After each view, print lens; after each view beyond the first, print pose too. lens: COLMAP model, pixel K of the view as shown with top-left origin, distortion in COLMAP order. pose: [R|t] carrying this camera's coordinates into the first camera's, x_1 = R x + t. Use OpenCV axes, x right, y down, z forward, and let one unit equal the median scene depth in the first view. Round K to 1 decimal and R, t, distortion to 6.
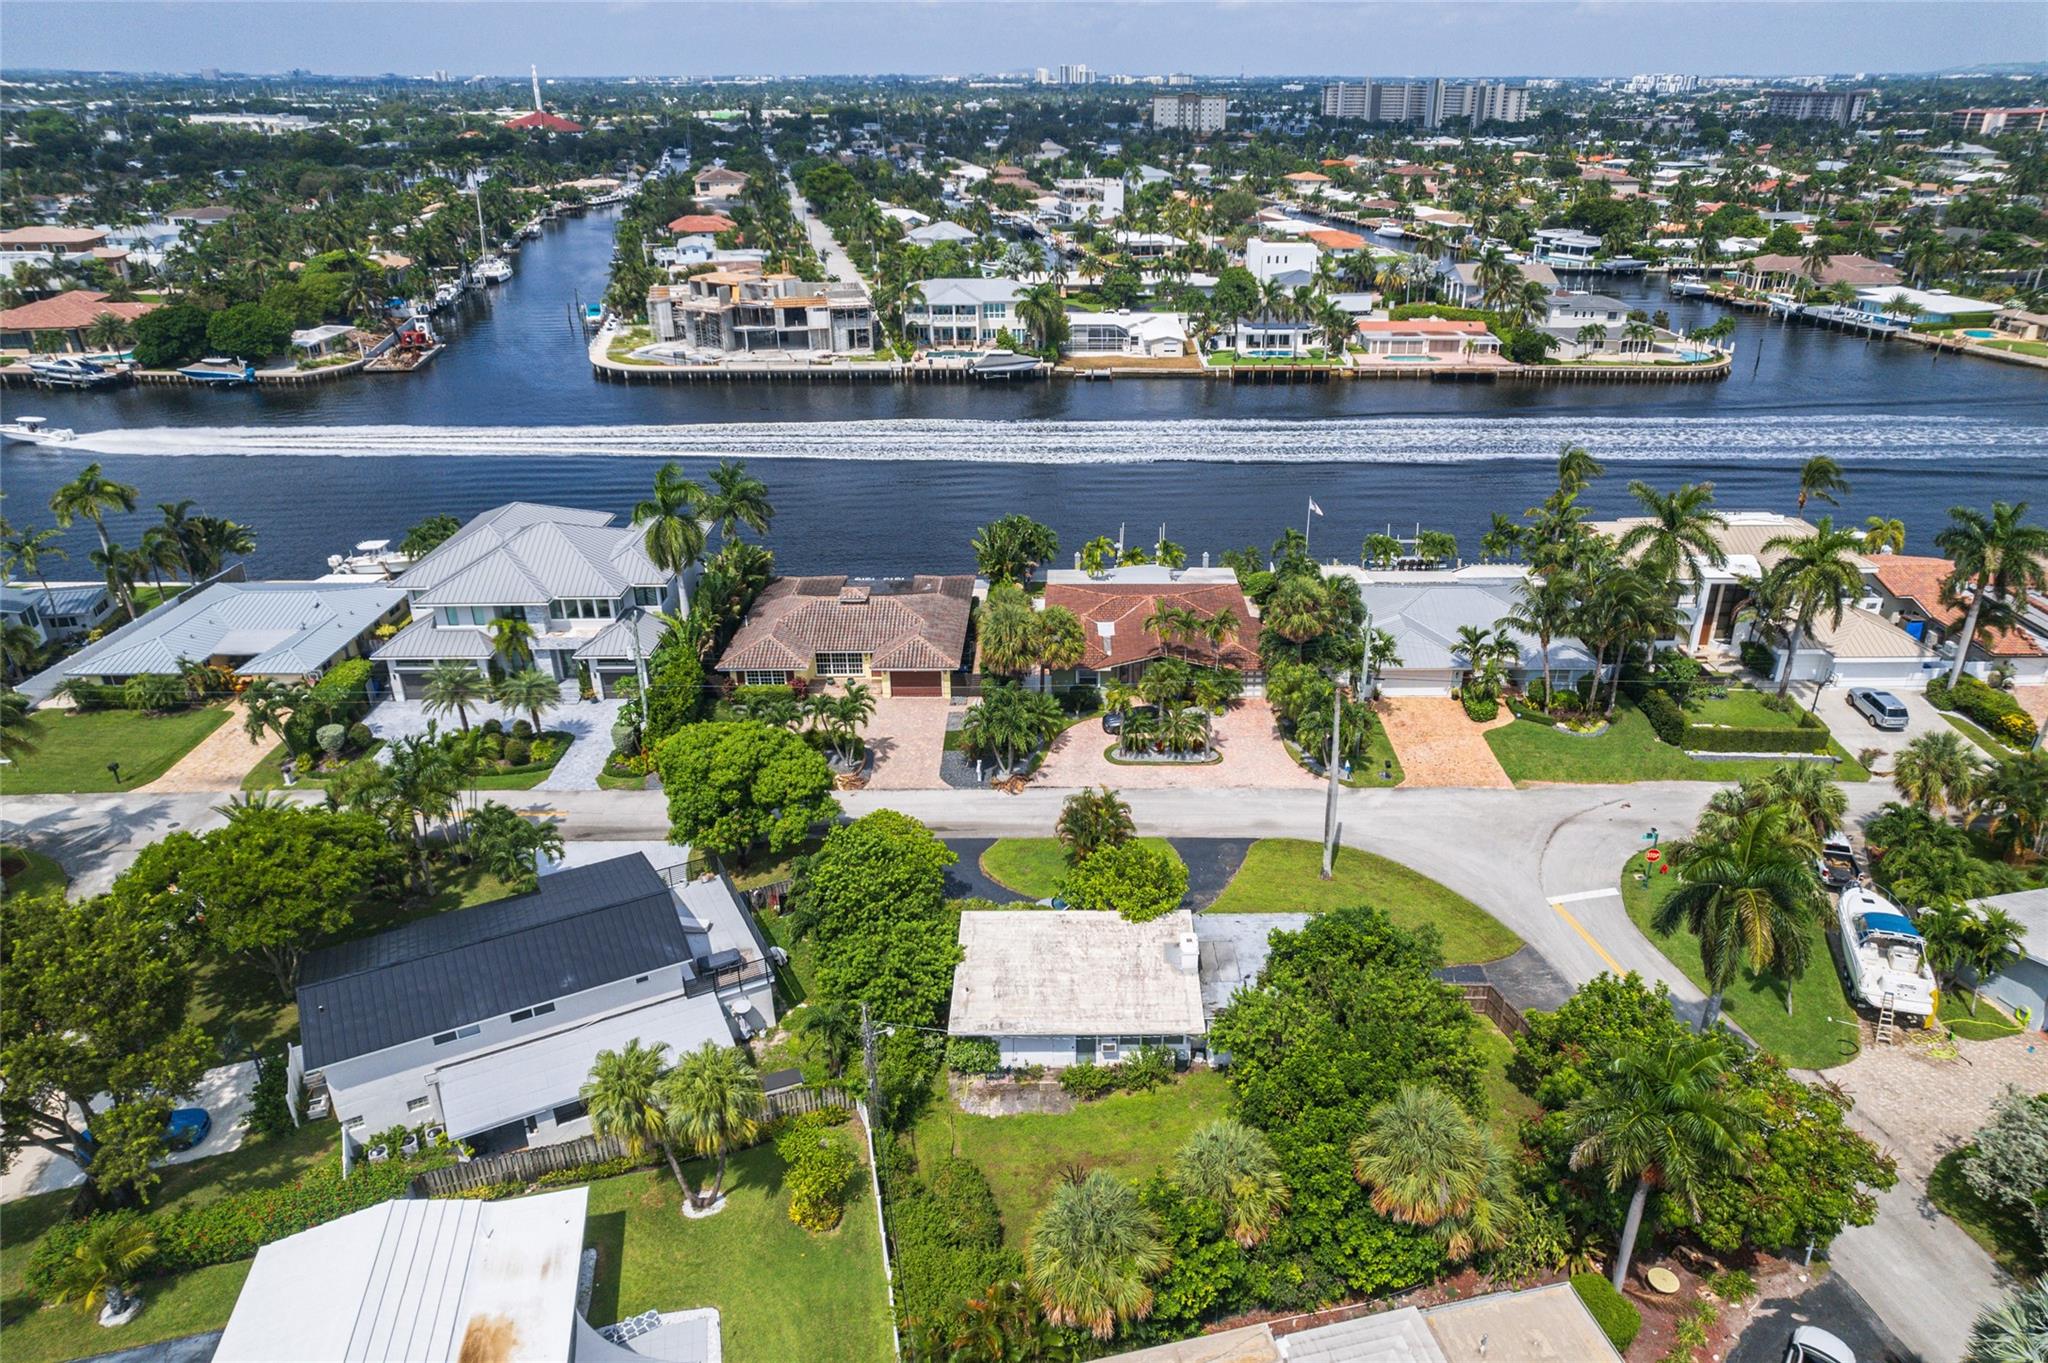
lens RADIAL K [[1321.3, 0, 1024.0], [0, 1321.3, 681.5], [0, 0, 1]] dist [-0.067195, 0.079728]
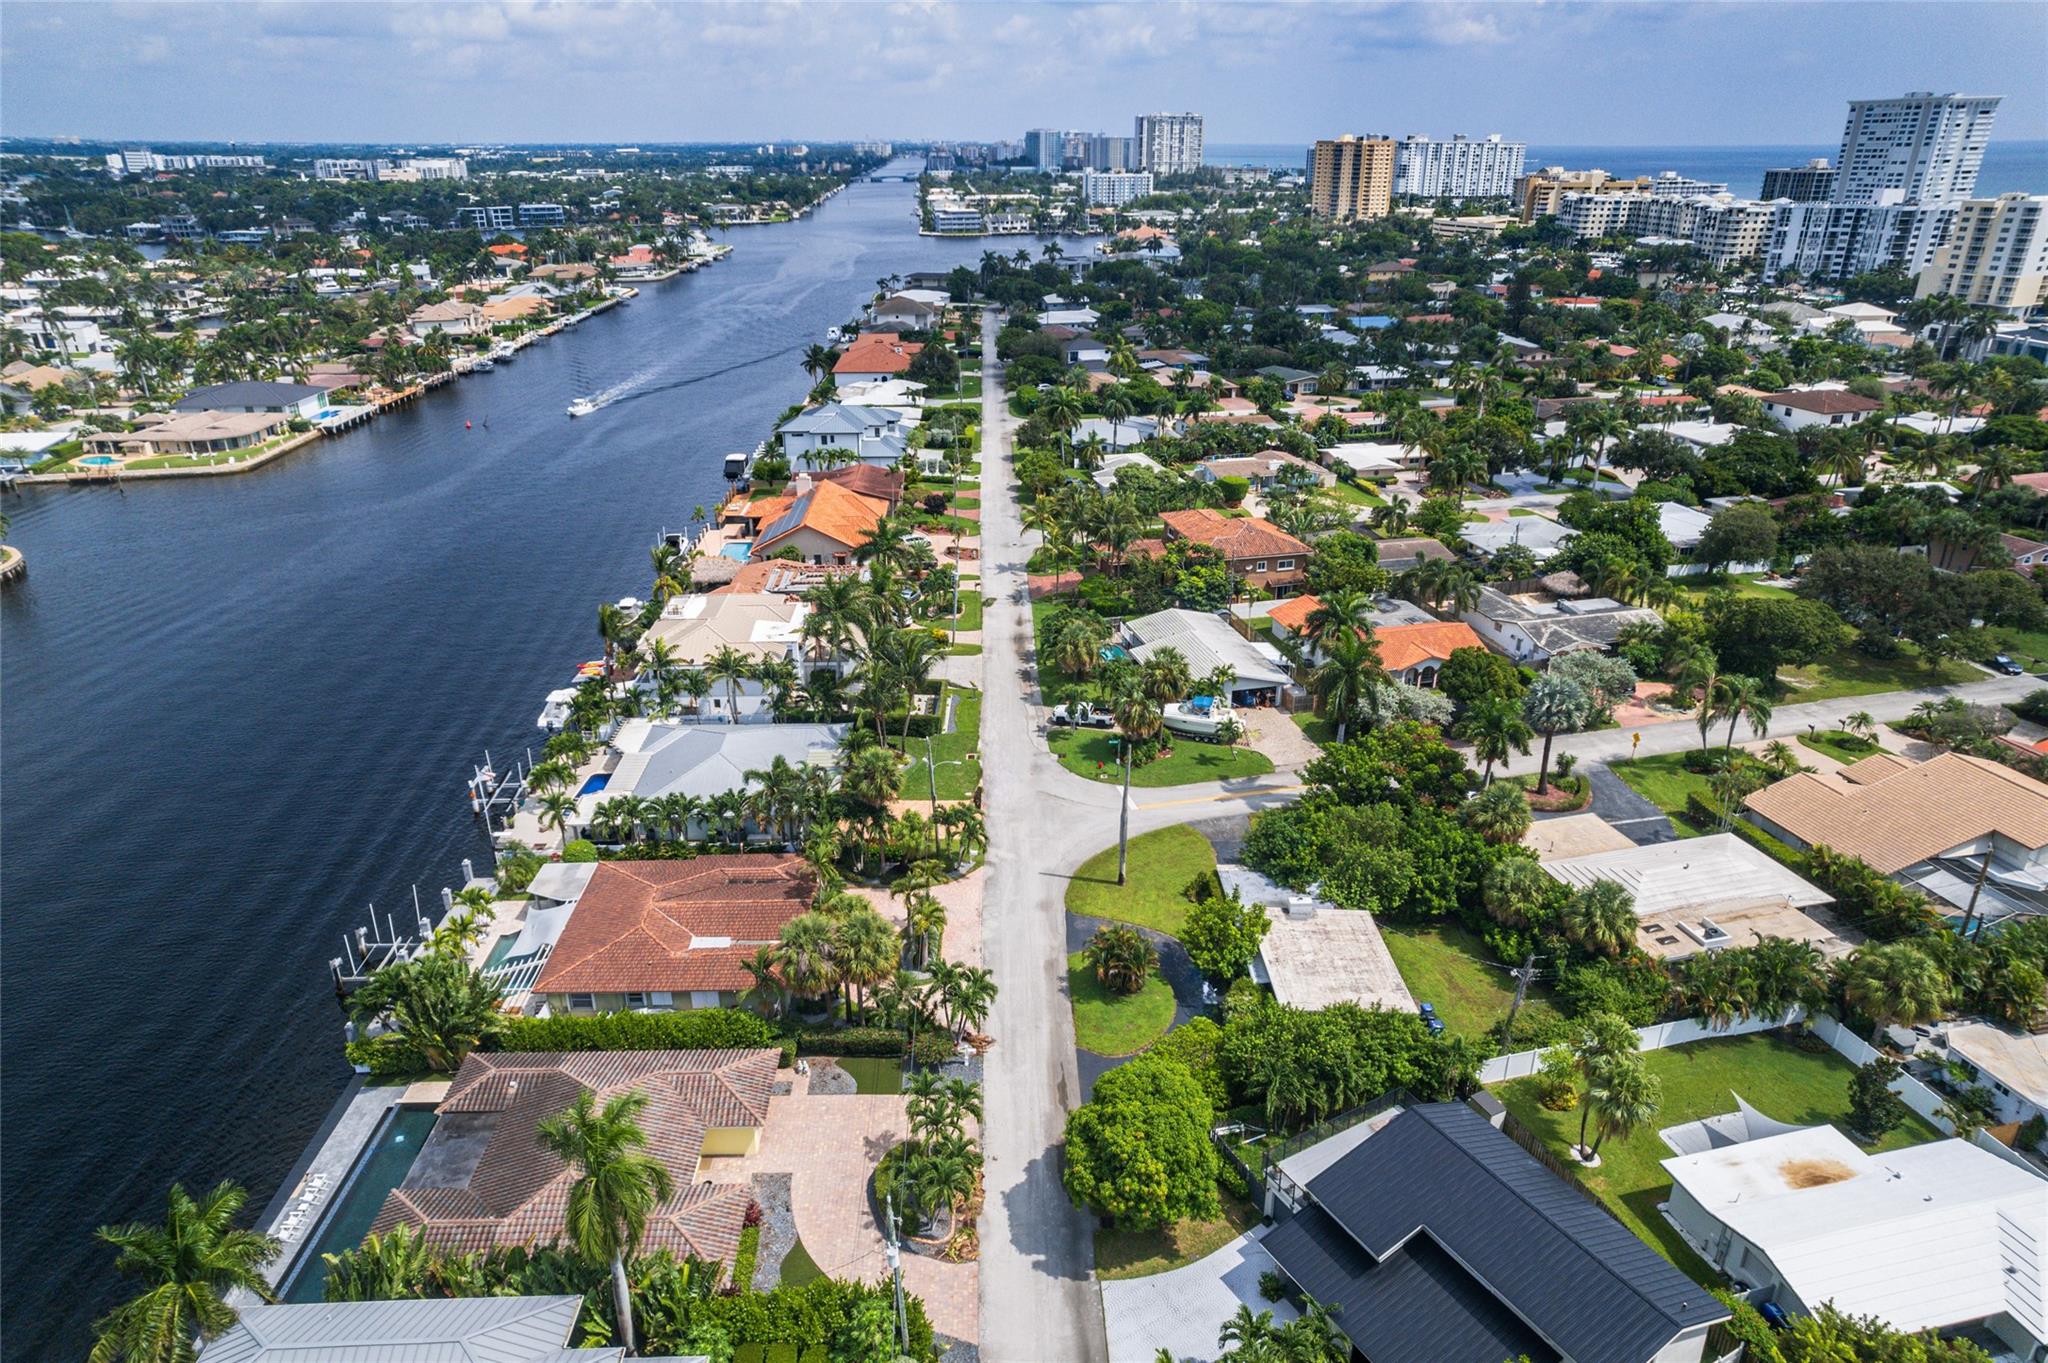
lens RADIAL K [[1342.4, 0, 1024.0], [0, 1342.4, 681.5], [0, 0, 1]] dist [-0.053470, 0.079726]
pose [[-0.065118, -0.378552, 0.923287, -0.347711], [0.420365, 0.828741, 0.369436, -0.208707], [-0.905016, 0.412174, 0.105164, 0.316456]]
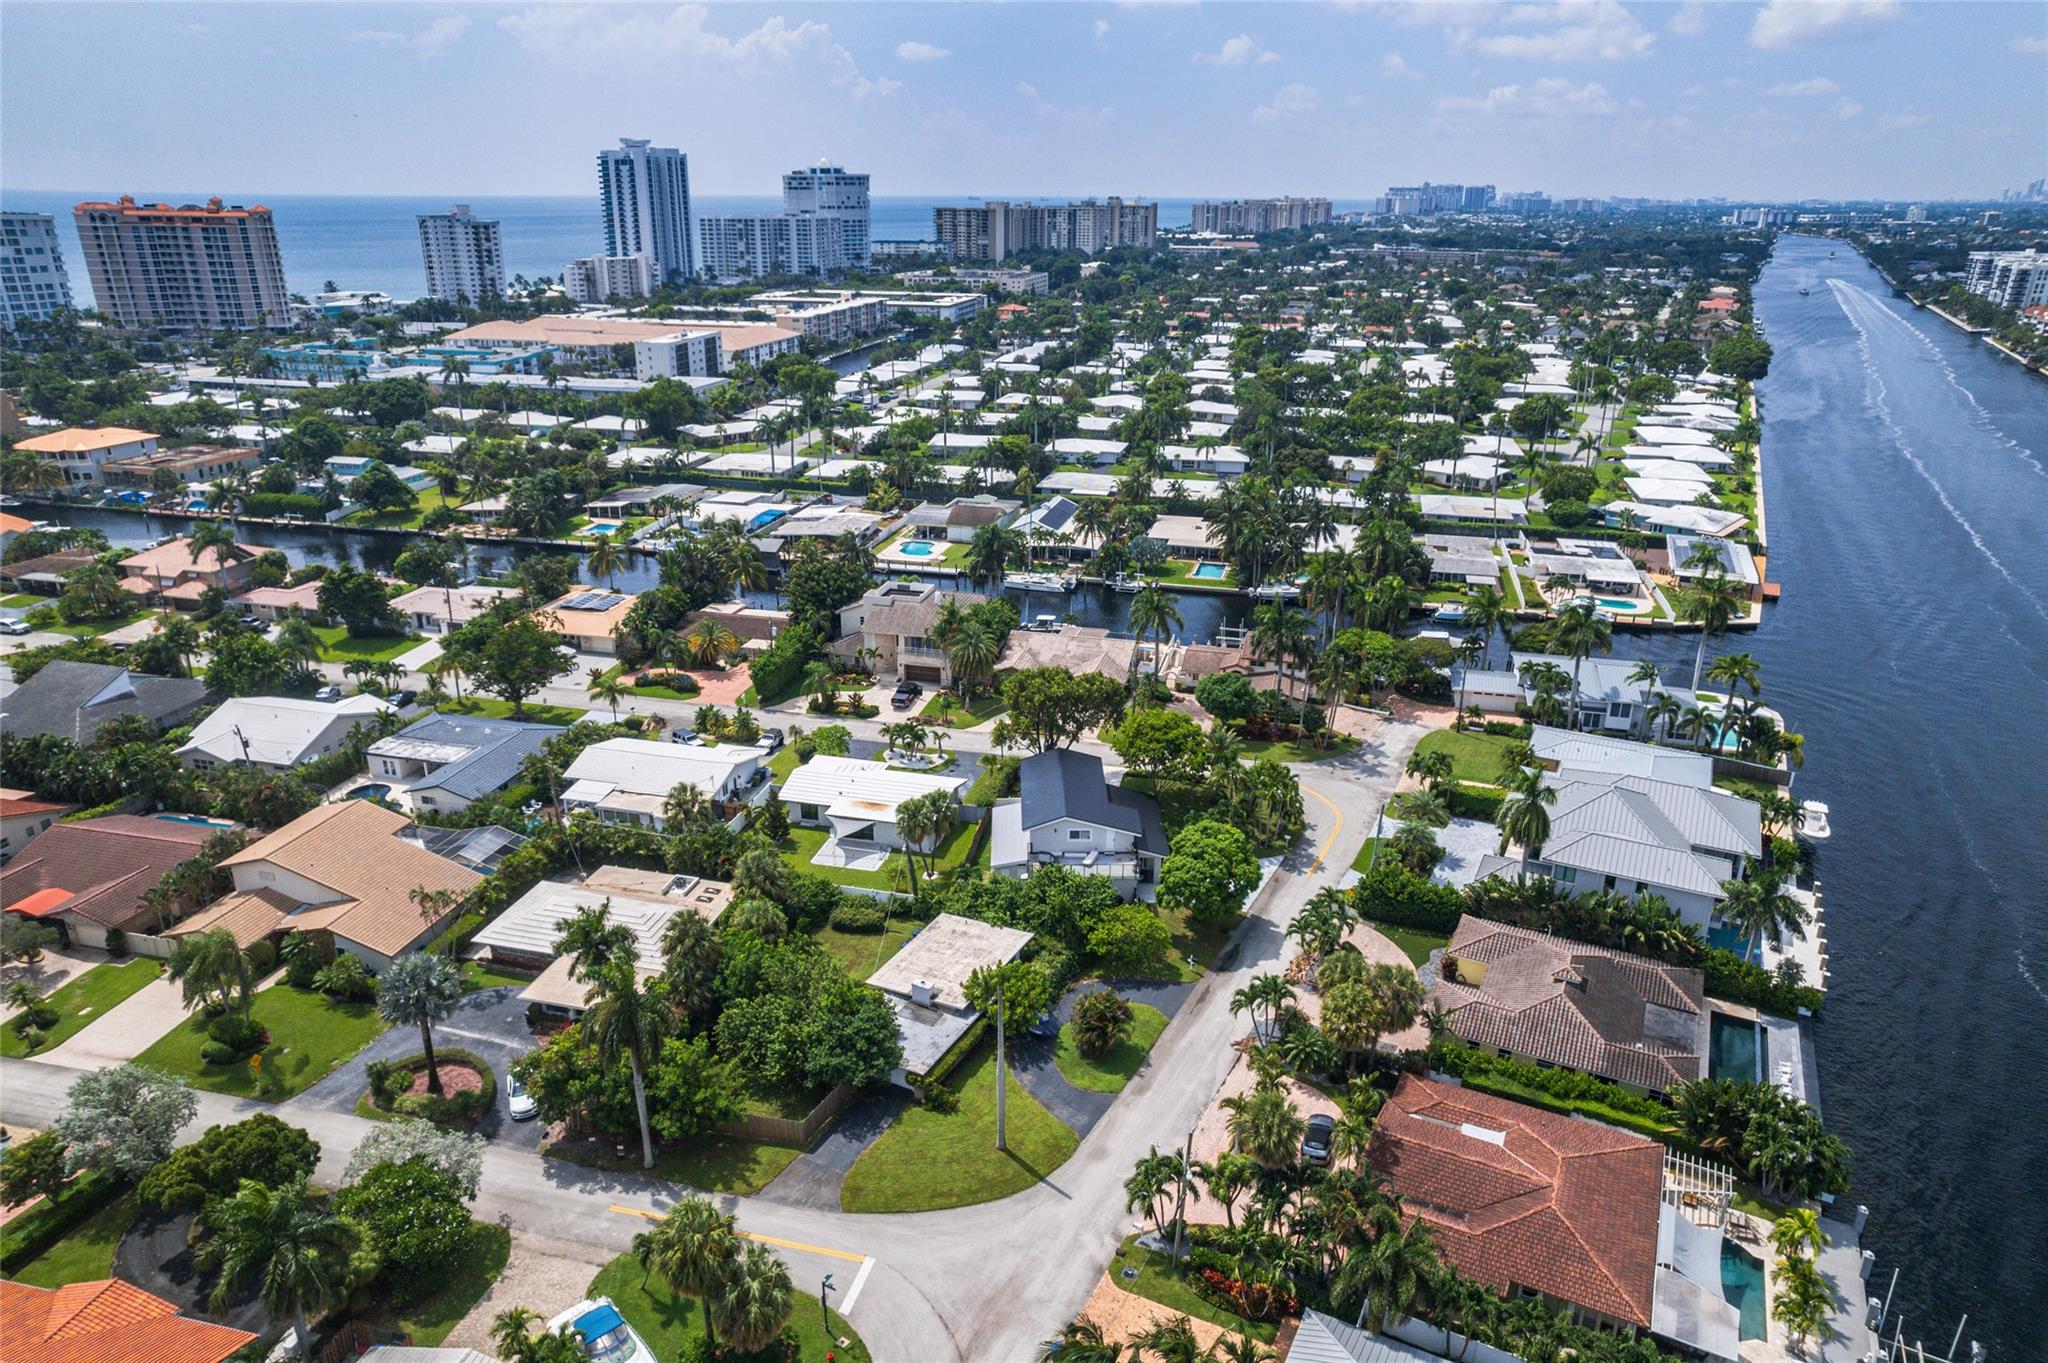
lens RADIAL K [[1251.7, 0, 1029.3], [0, 1251.7, 705.9], [0, 0, 1]] dist [-0.041391, 0.045722]
pose [[-0.443311, 0.329192, -0.833731, 0.368061], [-0.383827, 0.770821, 0.508440, -0.263099], [0.810033, 0.545405, -0.215361, 0.385973]]
